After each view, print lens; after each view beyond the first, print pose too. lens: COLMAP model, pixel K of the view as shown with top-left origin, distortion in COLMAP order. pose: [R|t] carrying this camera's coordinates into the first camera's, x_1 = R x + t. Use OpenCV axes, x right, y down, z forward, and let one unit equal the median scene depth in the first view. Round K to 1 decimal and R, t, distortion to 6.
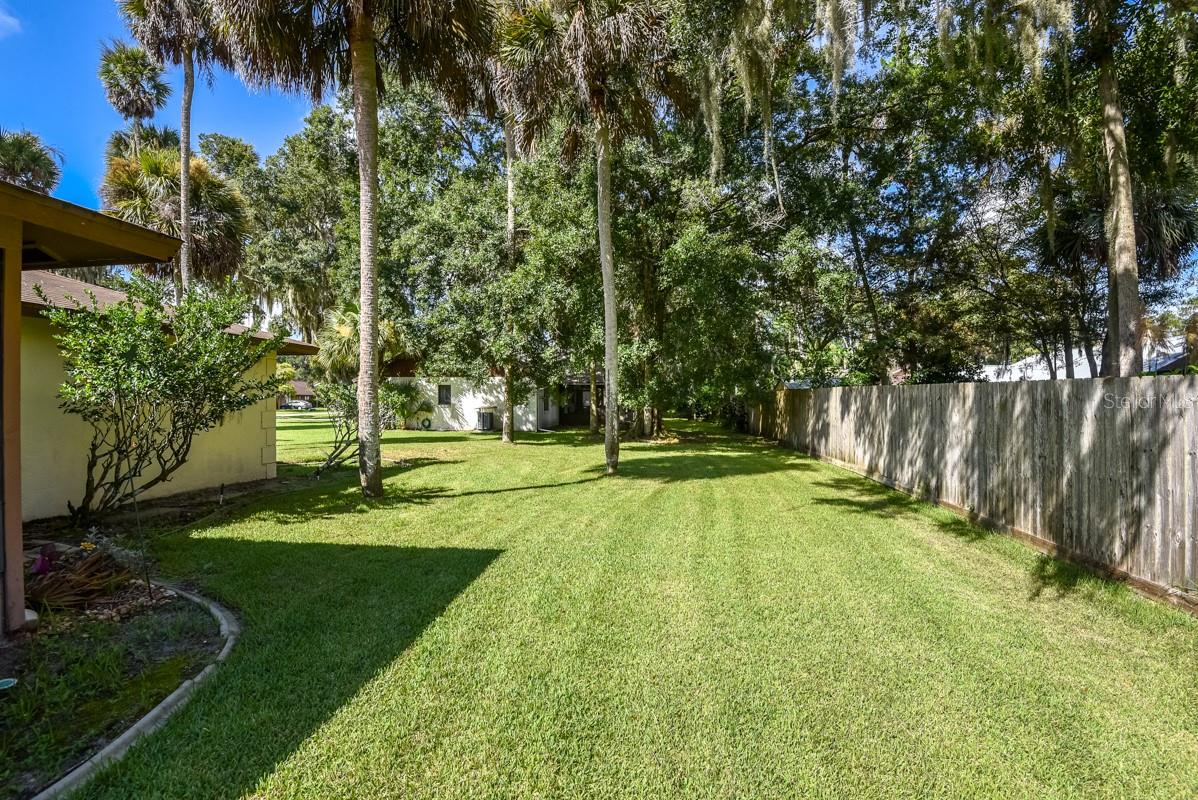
lens RADIAL K [[586.0, 0, 599.0], [0, 586.0, 400.0], [0, 0, 1]] dist [-0.030318, -0.011792]
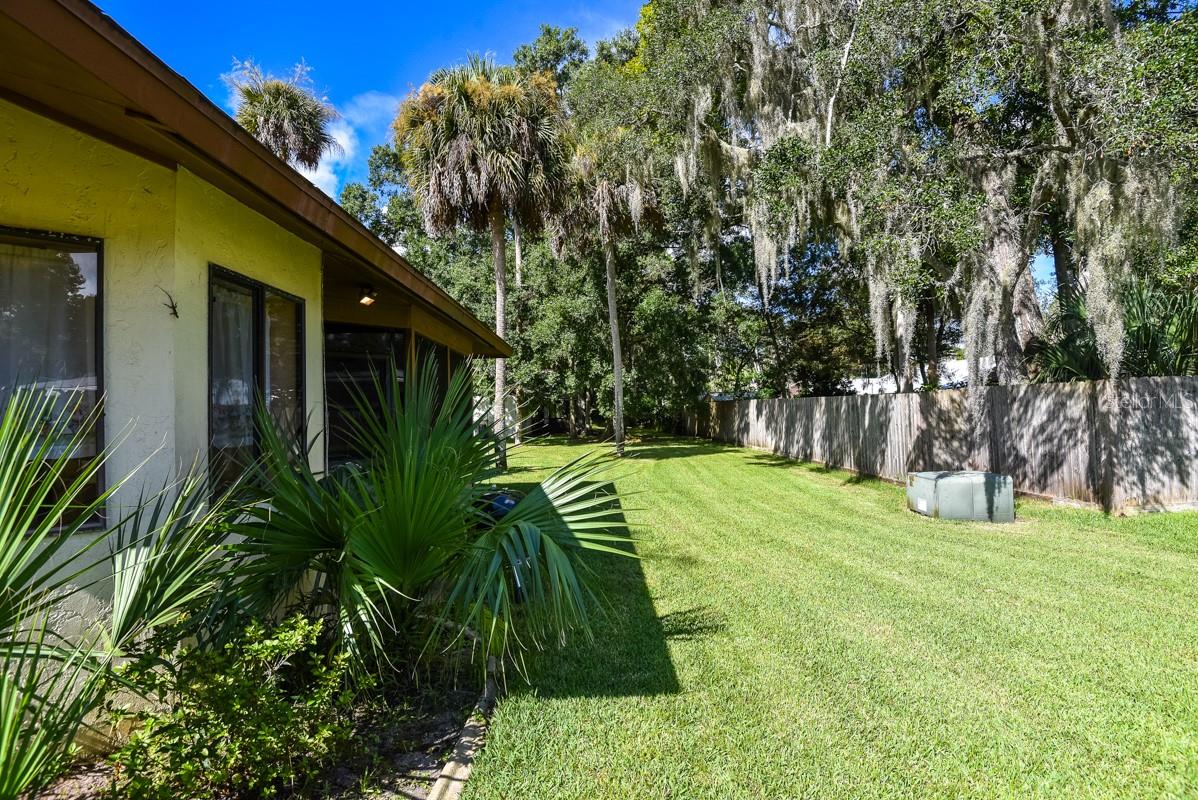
lens RADIAL K [[552.6, 0, 596.5], [0, 552.6, 405.8], [0, 0, 1]] dist [-0.022574, -0.010699]
pose [[0.992124, -0.022304, 0.123259, -0.226638], [0.023985, 0.999638, -0.012173, 0.002915], [-0.122943, 0.015033, 0.992300, -0.489394]]
